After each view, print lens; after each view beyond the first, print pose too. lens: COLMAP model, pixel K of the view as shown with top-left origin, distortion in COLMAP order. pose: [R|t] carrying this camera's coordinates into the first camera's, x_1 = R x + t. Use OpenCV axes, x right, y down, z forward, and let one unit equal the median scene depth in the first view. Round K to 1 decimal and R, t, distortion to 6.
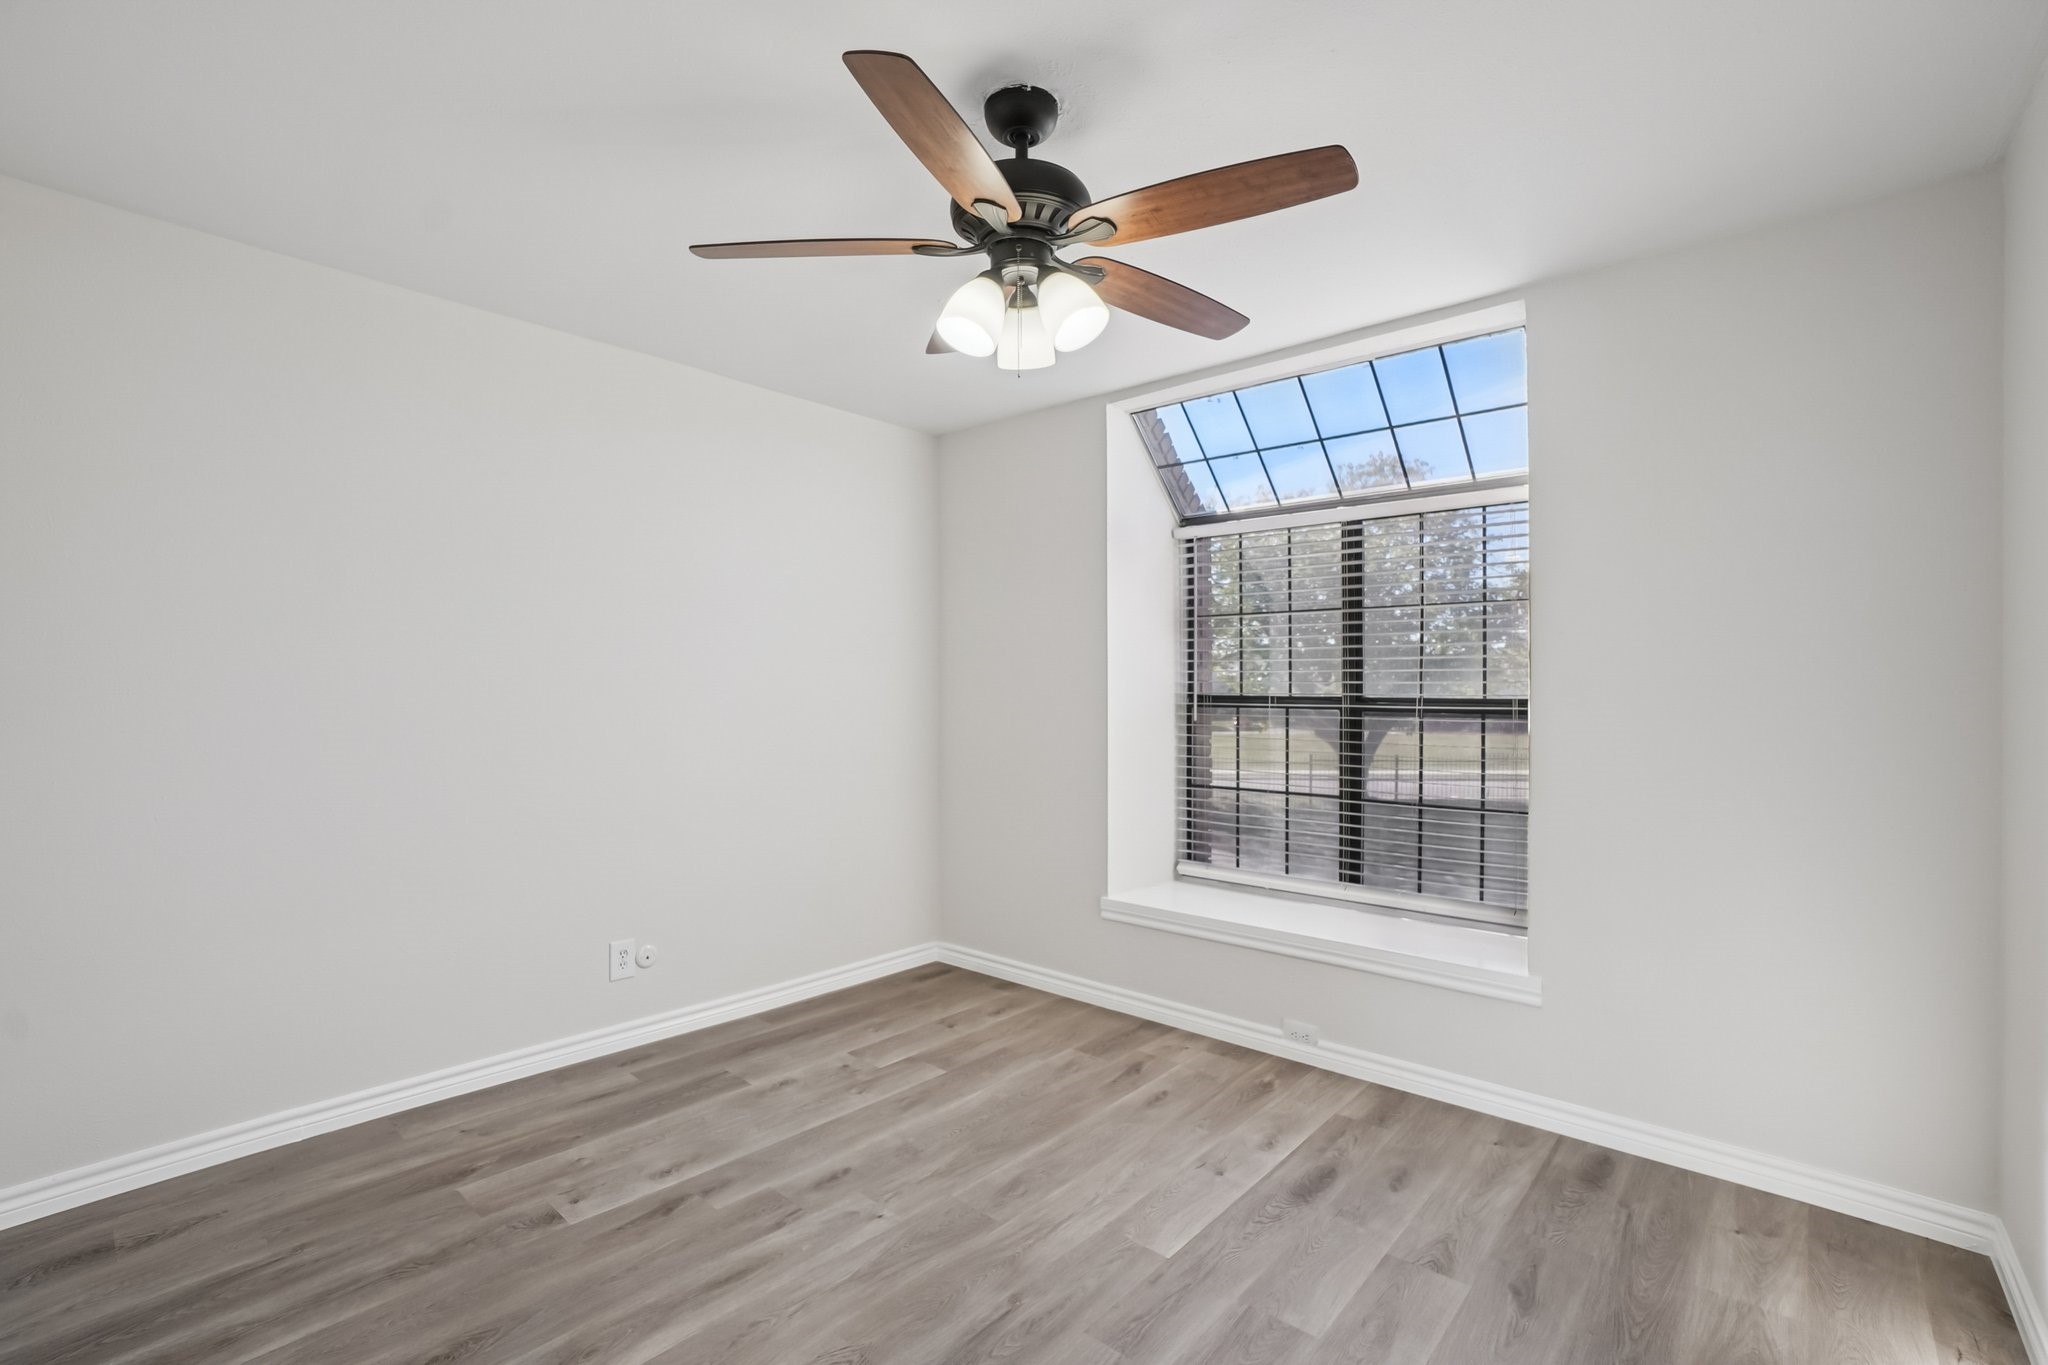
lens RADIAL K [[908.9, 0, 1017.3], [0, 908.9, 671.9], [0, 0, 1]] dist [-0.063818, 0.022749]
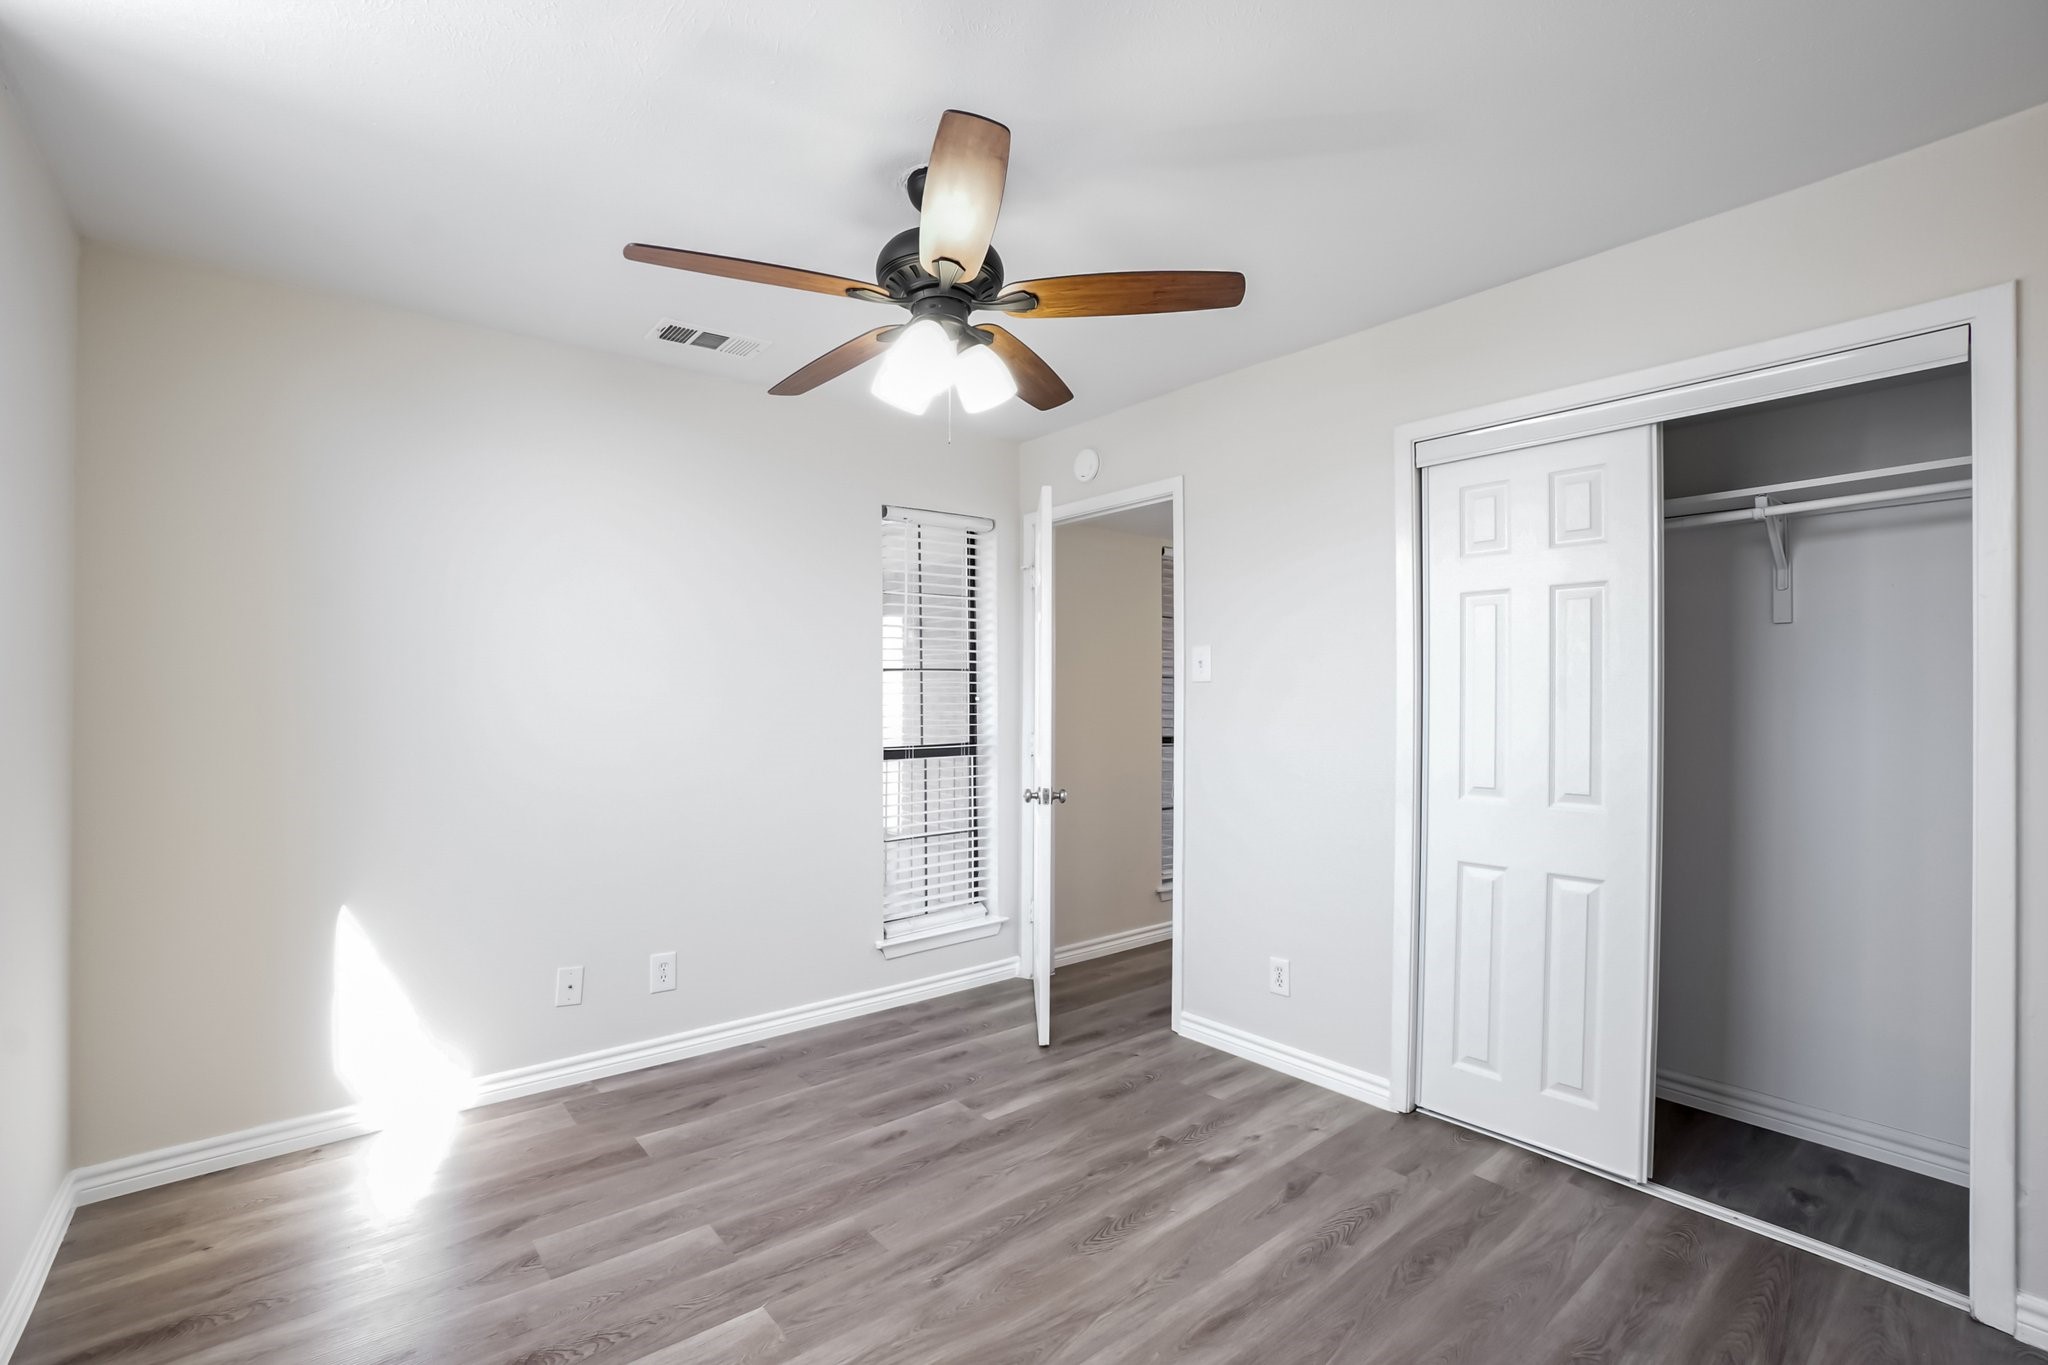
lens RADIAL K [[920.8, 0, 1020.7], [0, 920.8, 677.2], [0, 0, 1]] dist [-0.065495, 0.023560]
pose [[-0.989063, -0.000995, 0.147490, -0.222843], [-0.005168, 0.999597, -0.027915, 0.015357], [-0.147403, -0.028371, -0.988670, 1.781133]]
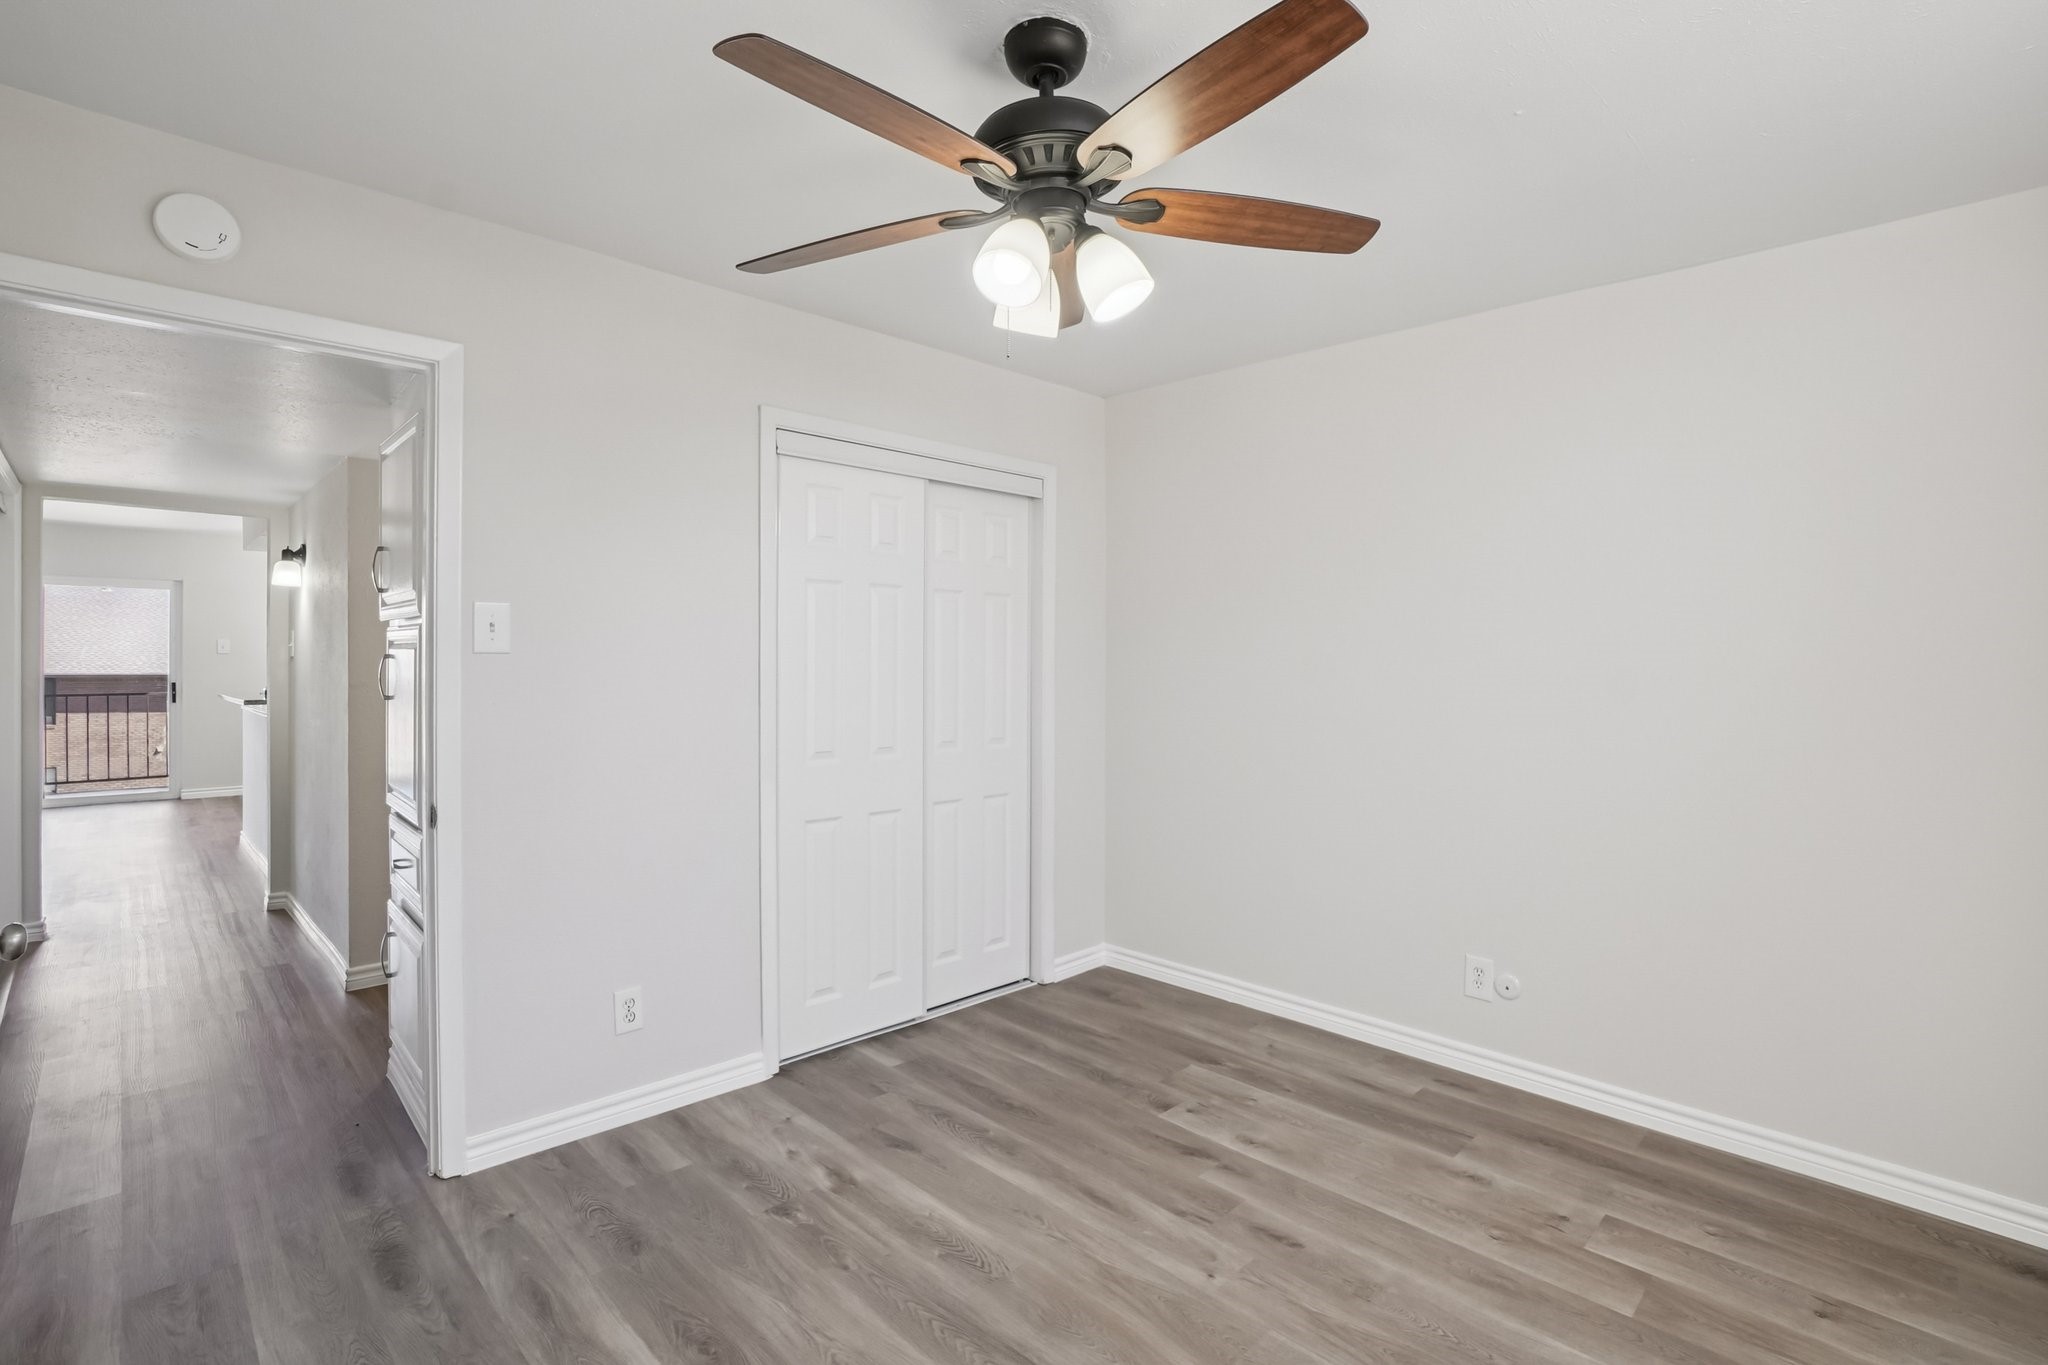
lens RADIAL K [[956.2, 0, 1013.9], [0, 956.2, 701.0], [0, 0, 1]] dist [-0.066129, 0.022959]
pose [[-0.074183, 0.039055, -0.996480, 0.764642], [0.012936, 0.999186, 0.038198, 0.000134], [0.997161, -0.010057, -0.074628, 0.875658]]
